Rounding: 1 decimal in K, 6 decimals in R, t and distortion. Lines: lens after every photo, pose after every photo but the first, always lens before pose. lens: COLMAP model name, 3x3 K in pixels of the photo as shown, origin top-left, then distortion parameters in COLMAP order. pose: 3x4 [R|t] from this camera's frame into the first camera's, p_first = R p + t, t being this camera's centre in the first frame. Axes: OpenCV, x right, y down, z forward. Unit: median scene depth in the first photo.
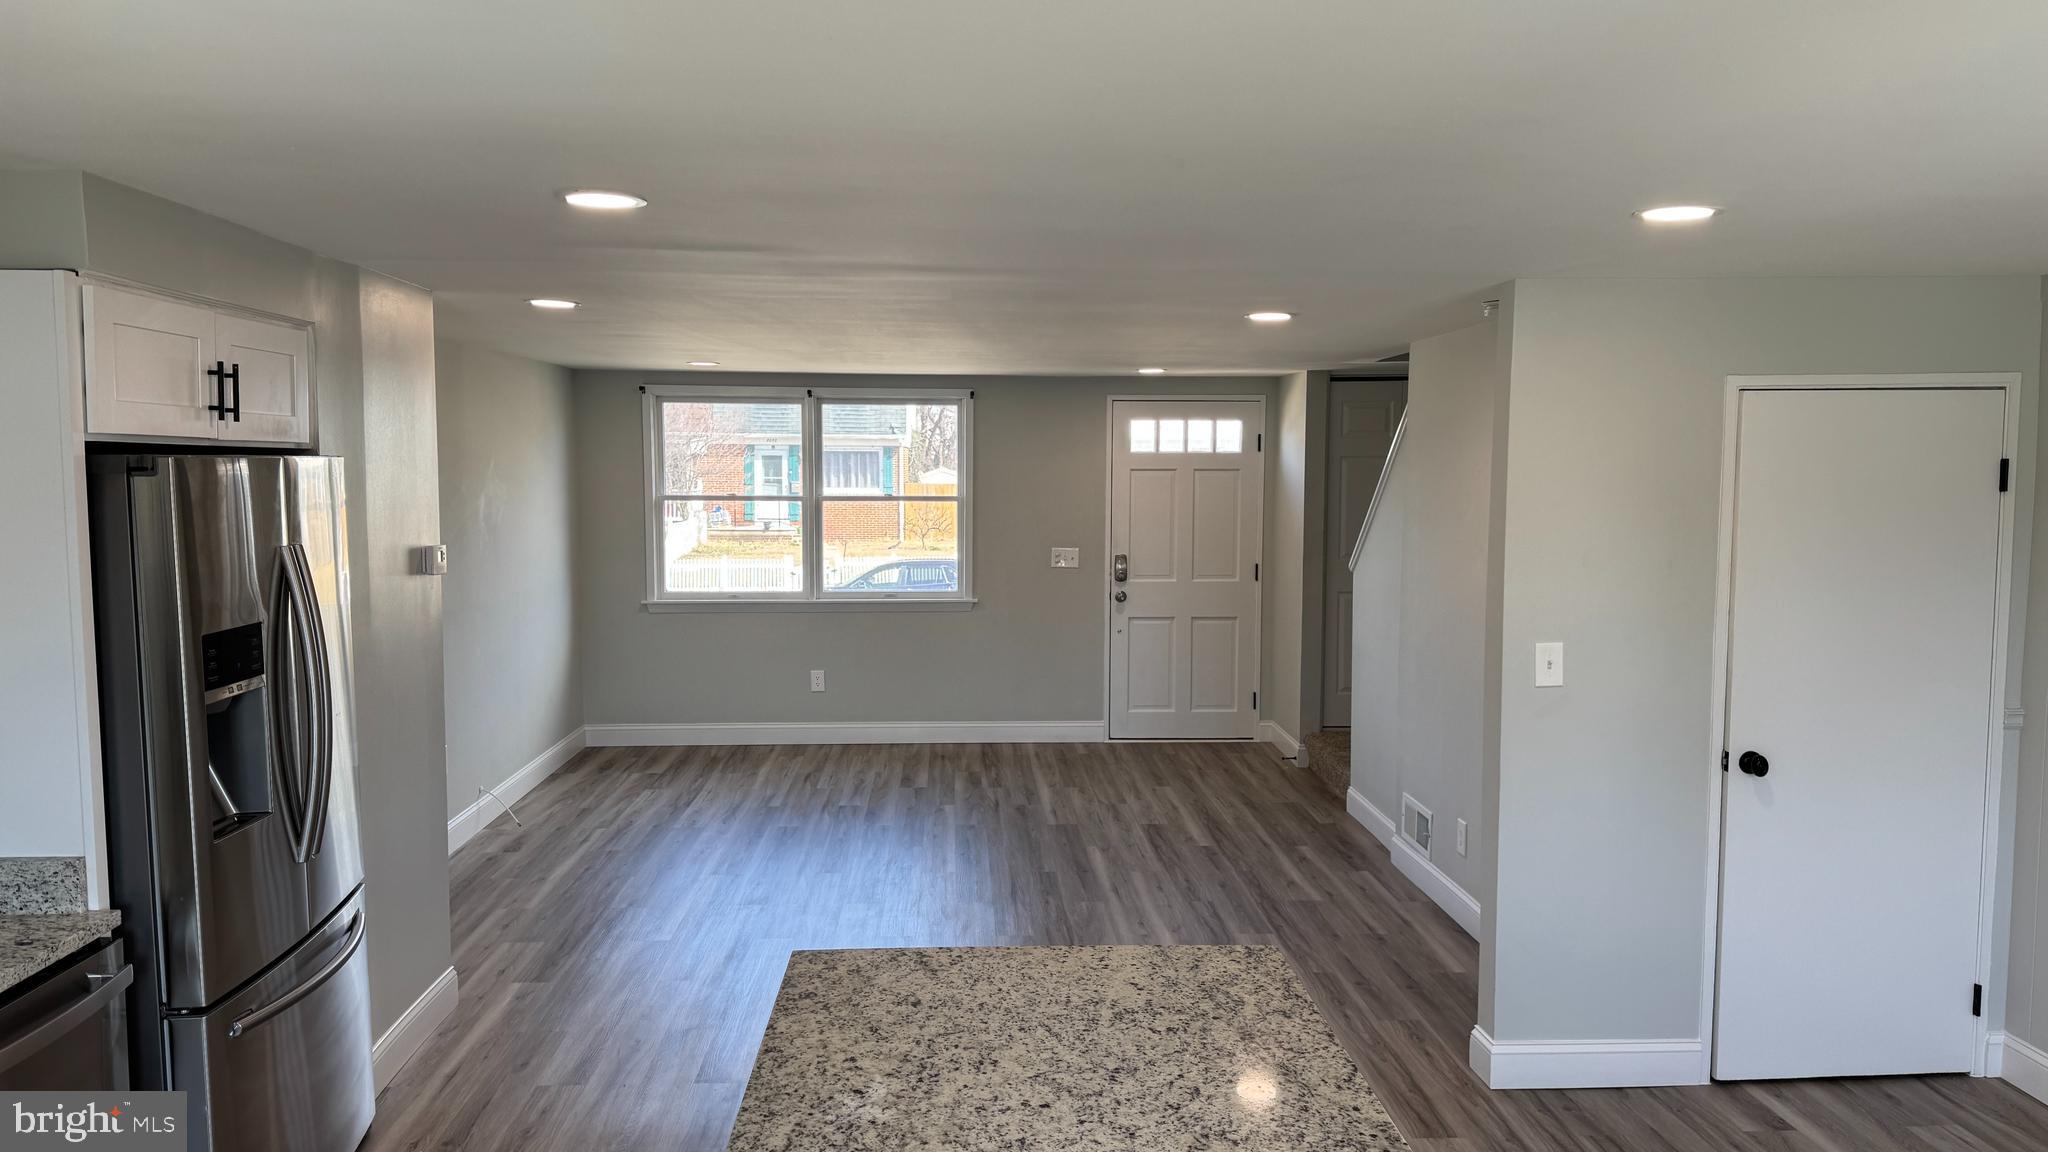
lens RADIAL K [[1432.1, 0, 985.4], [0, 1432.1, 565.6], [0, 0, 1]] dist [0.074023, -0.103965]
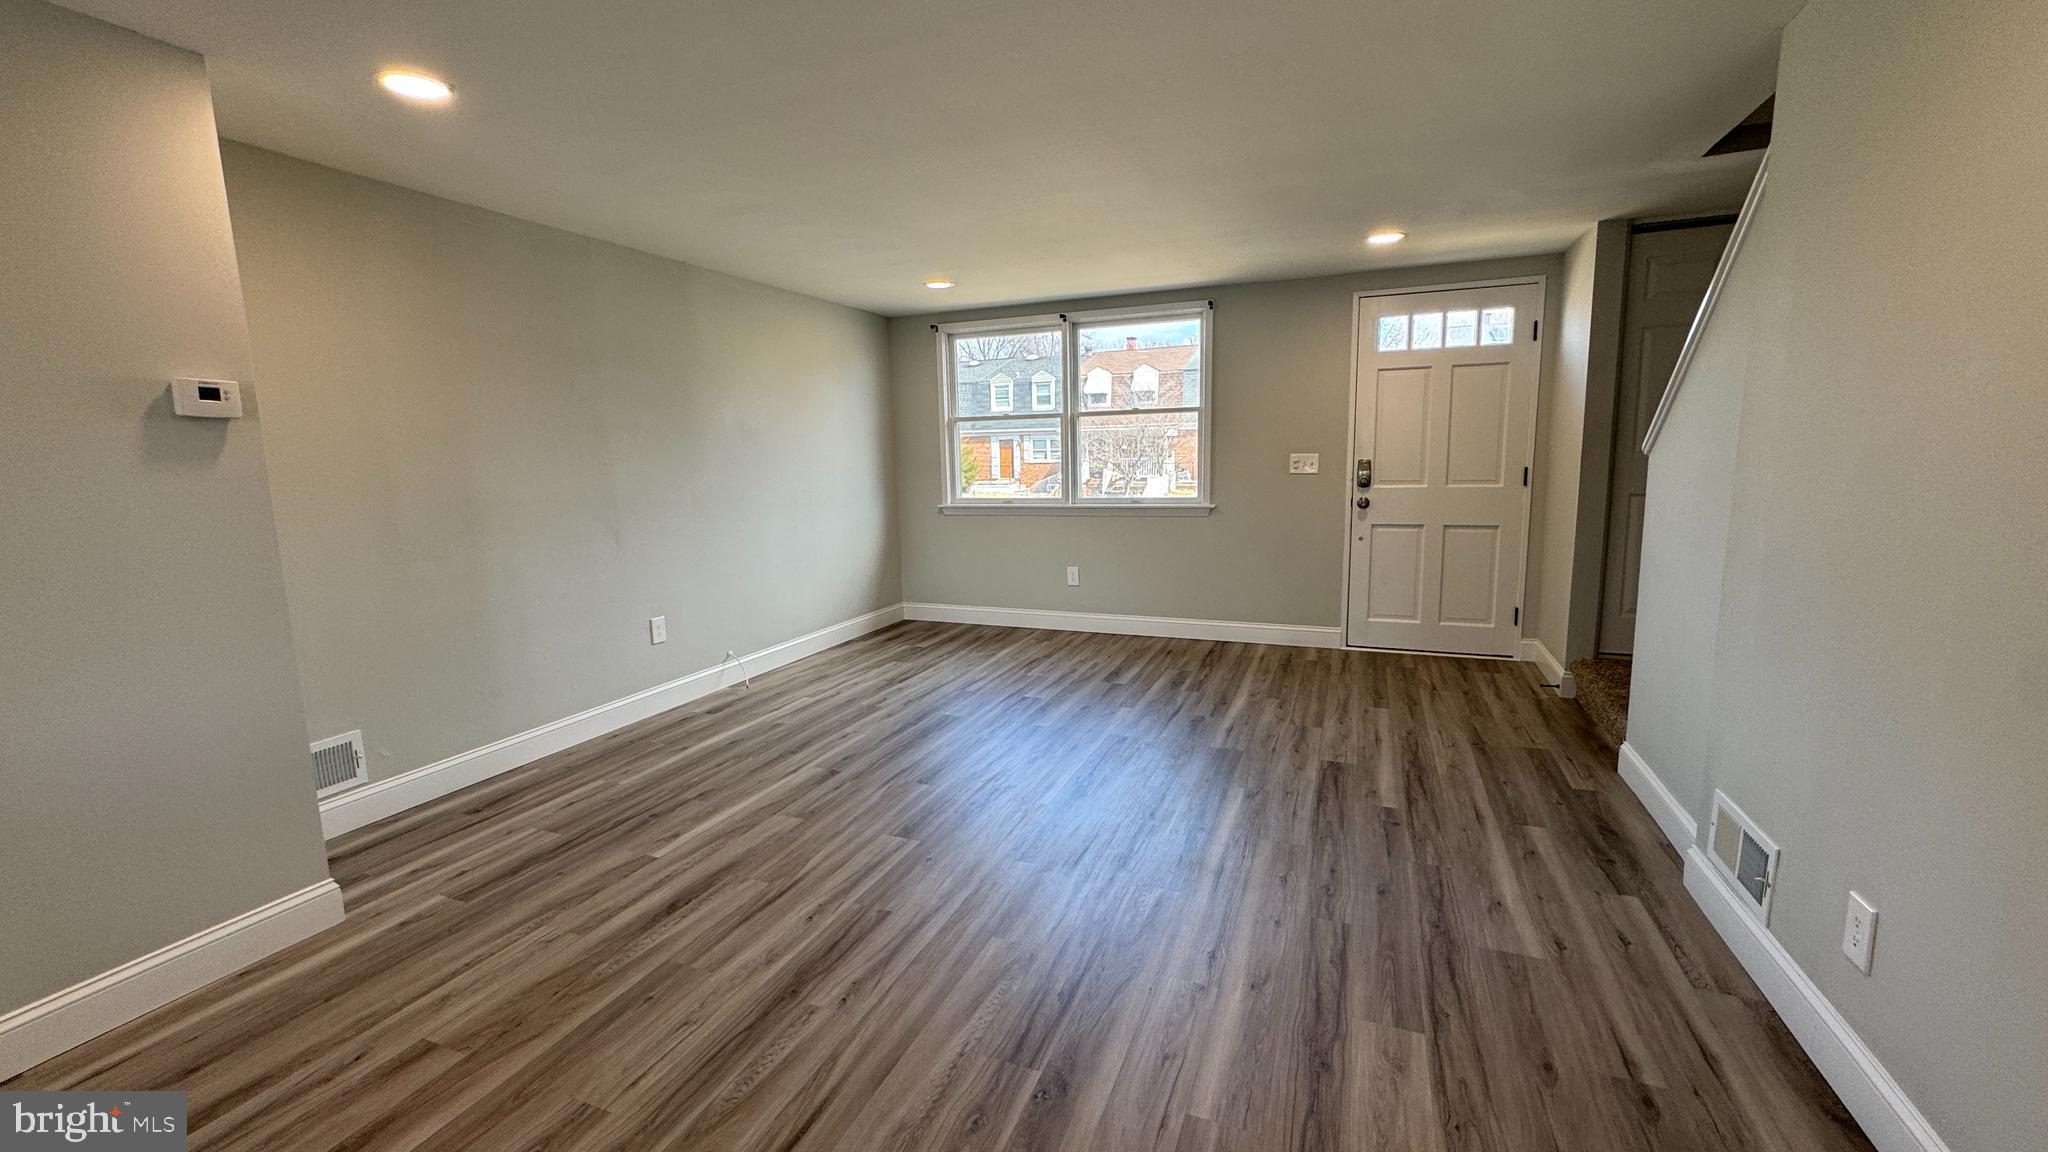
lens RADIAL K [[818.2, 0, 1012.2], [0, 818.2, 567.7], [0, 0, 1]] dist [-0.007946, 0.000825]
pose [[0.910961, 0.037741, -0.410762, 0.110610], [-0.008343, 0.997288, 0.073128, 0.027689], [0.412408, -0.063190, 0.908805, 0.404963]]
